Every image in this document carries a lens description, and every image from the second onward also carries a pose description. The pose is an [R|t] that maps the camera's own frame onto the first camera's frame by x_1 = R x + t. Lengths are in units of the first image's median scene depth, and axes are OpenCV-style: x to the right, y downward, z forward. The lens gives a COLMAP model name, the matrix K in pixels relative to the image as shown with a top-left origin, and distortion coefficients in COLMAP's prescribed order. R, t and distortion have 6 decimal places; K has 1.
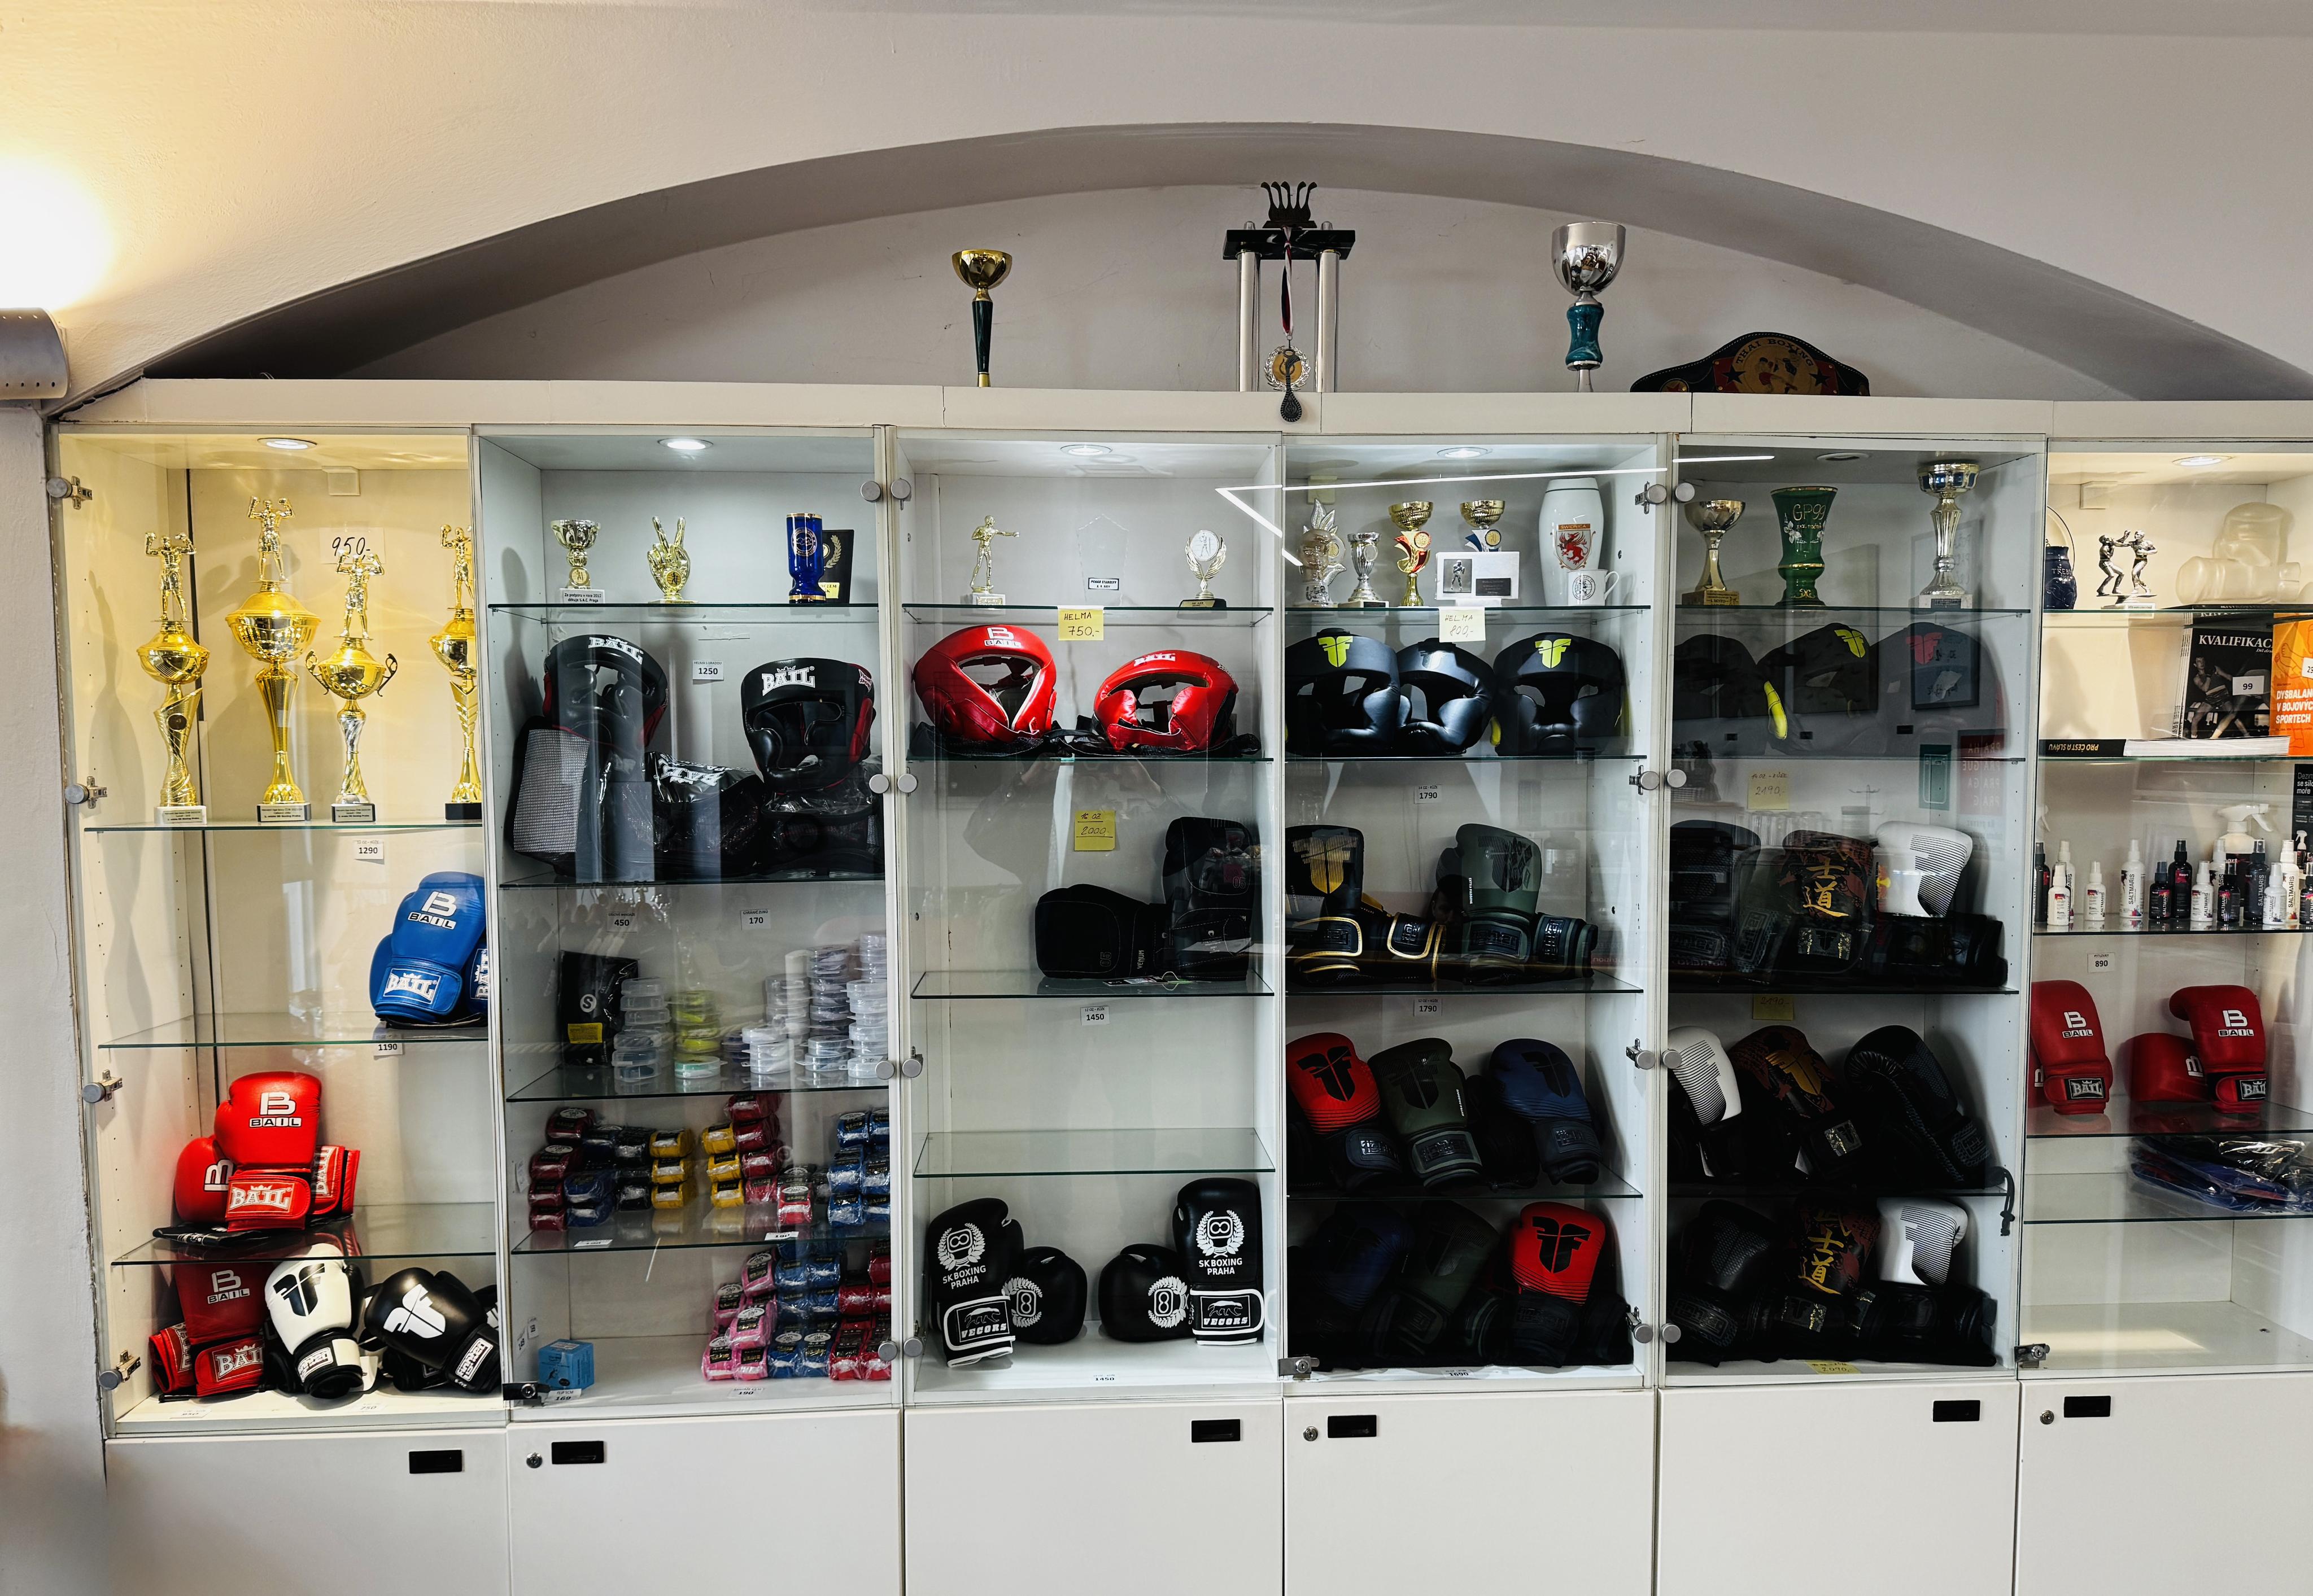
lens RADIAL K [[1633.1, 0, 1152.9], [0, 1633.1, 866.8], [0, 0, 1]] dist [0.035204, -0.072678]
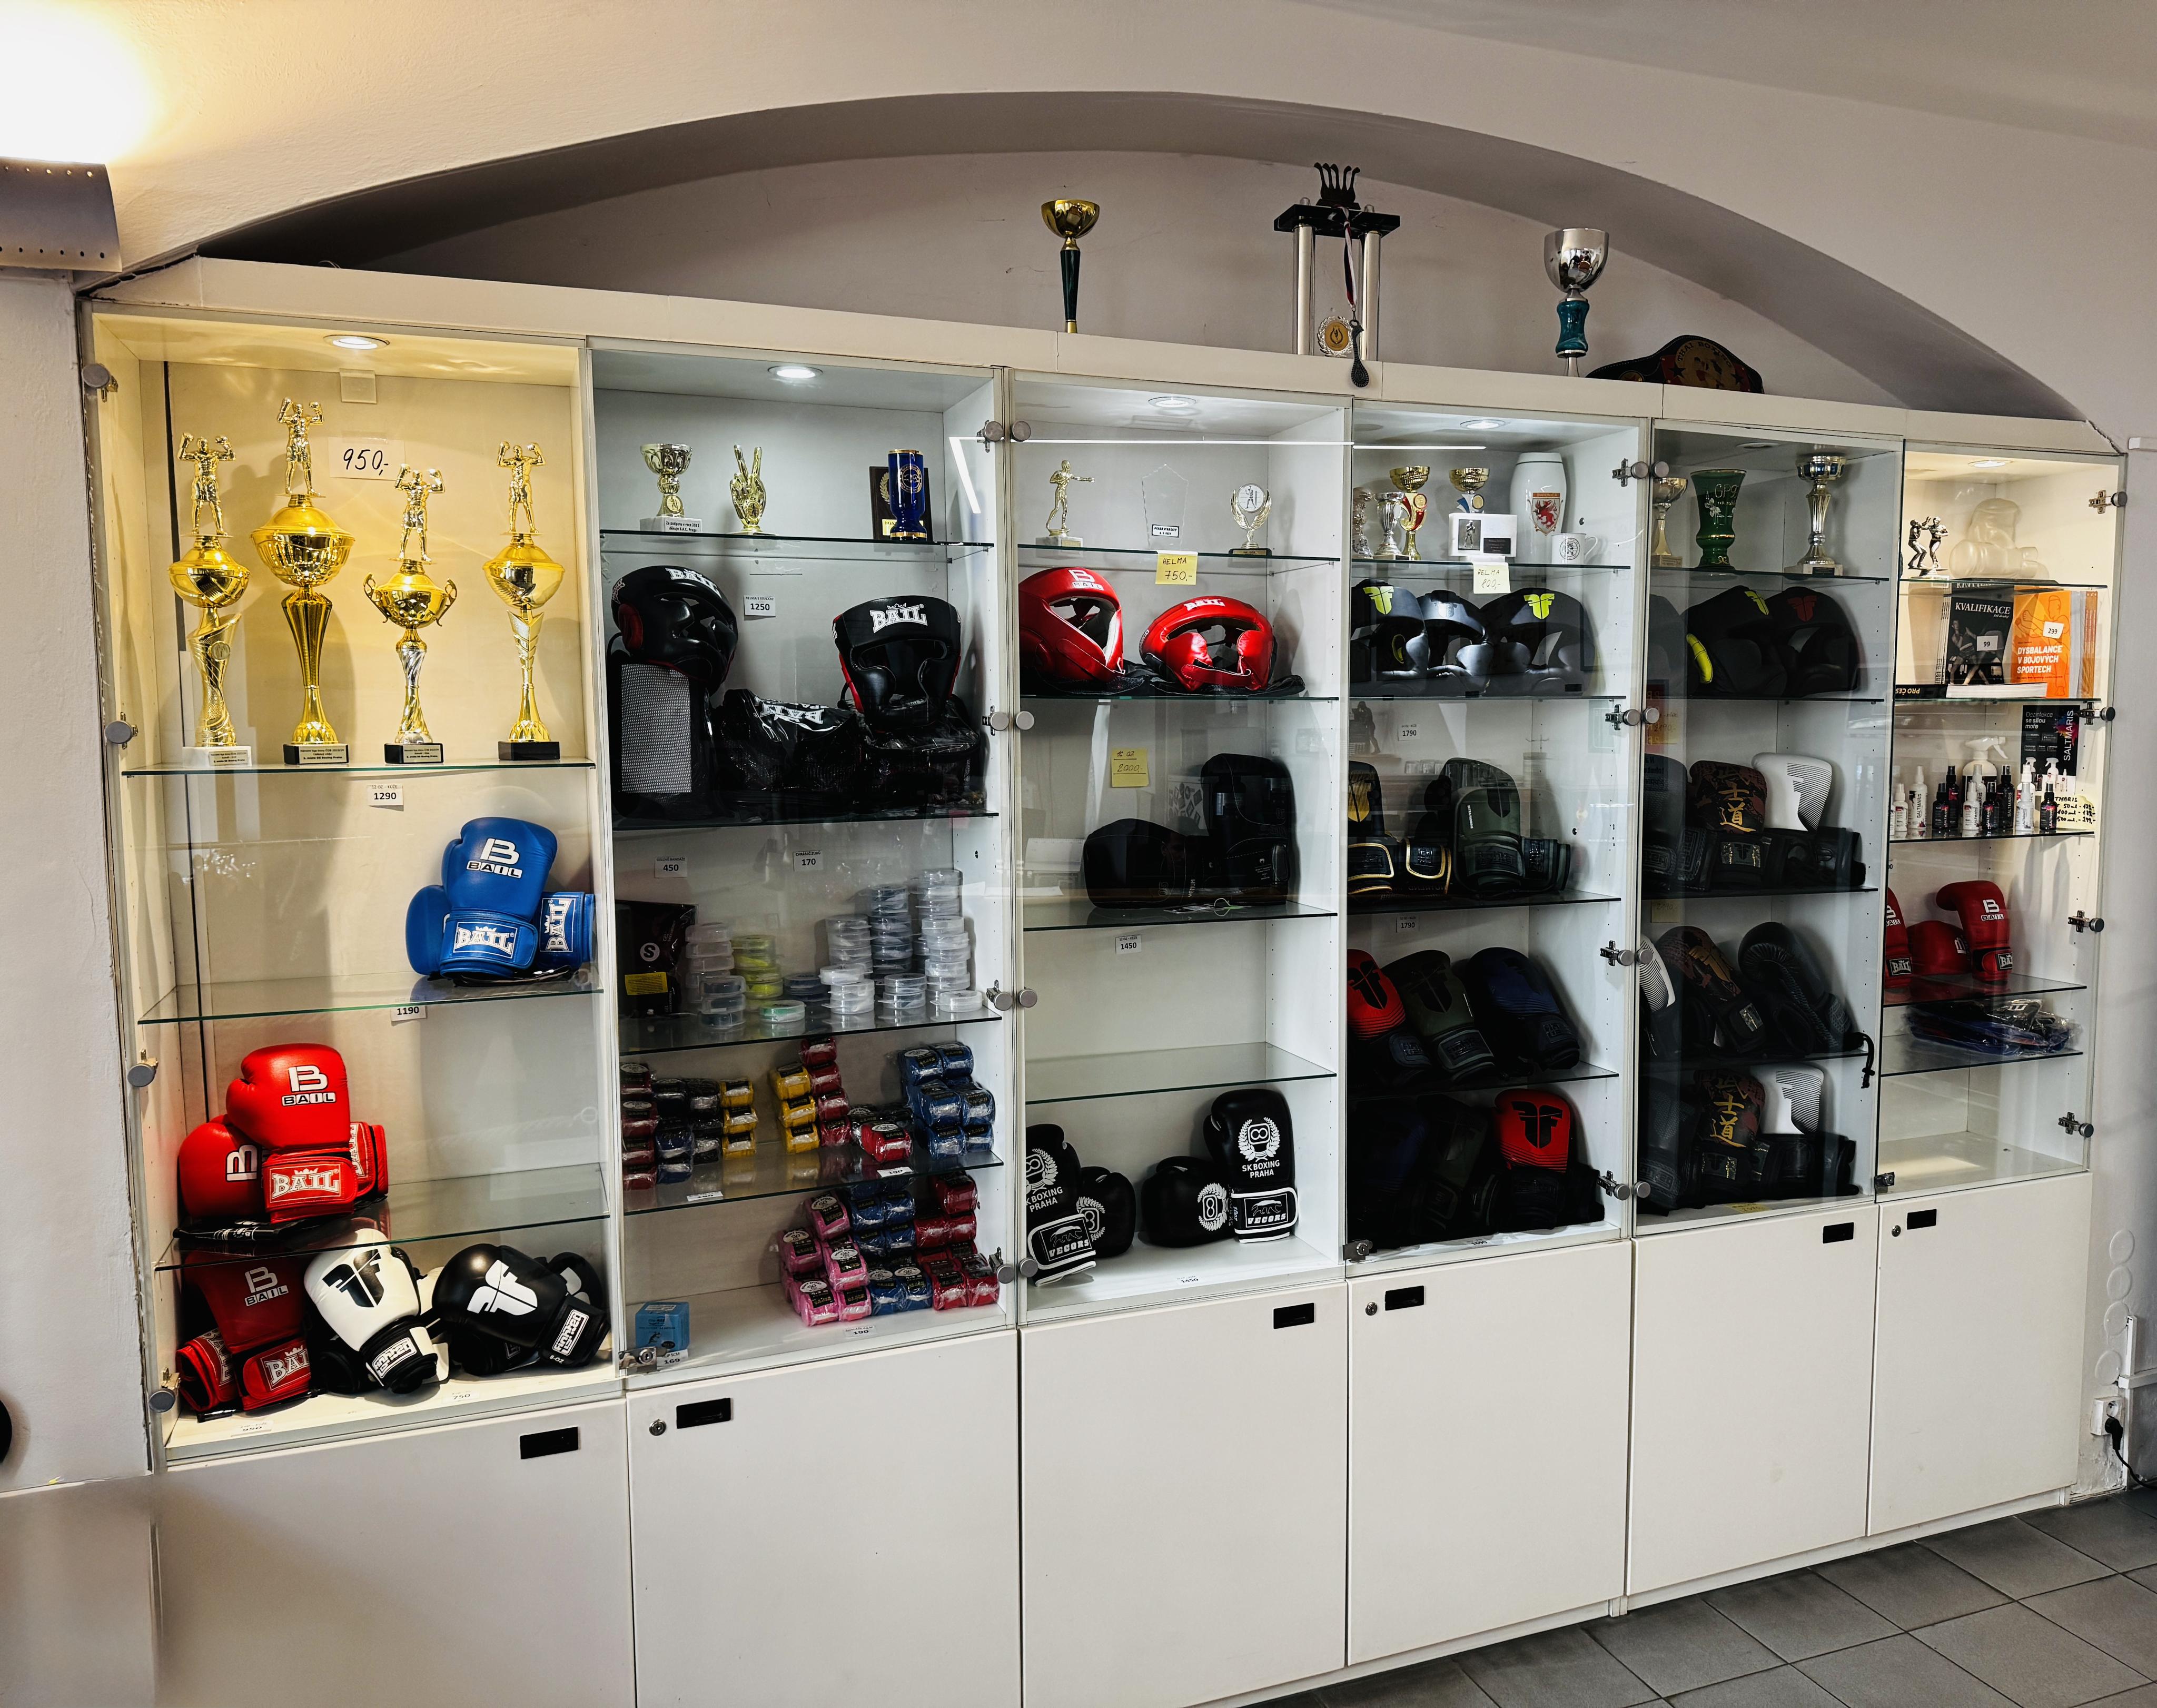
lens RADIAL K [[1634.7, 0, 1078.5], [0, 1634.7, 854.0], [0, 0, 1]] dist [0.055916, -0.120799]
pose [[0.949527, -0.025938, 0.312612, -0.421620], [0.020036, 0.999555, 0.022079, 0.010327], [-0.313046, -0.014701, 0.949624, 0.013118]]
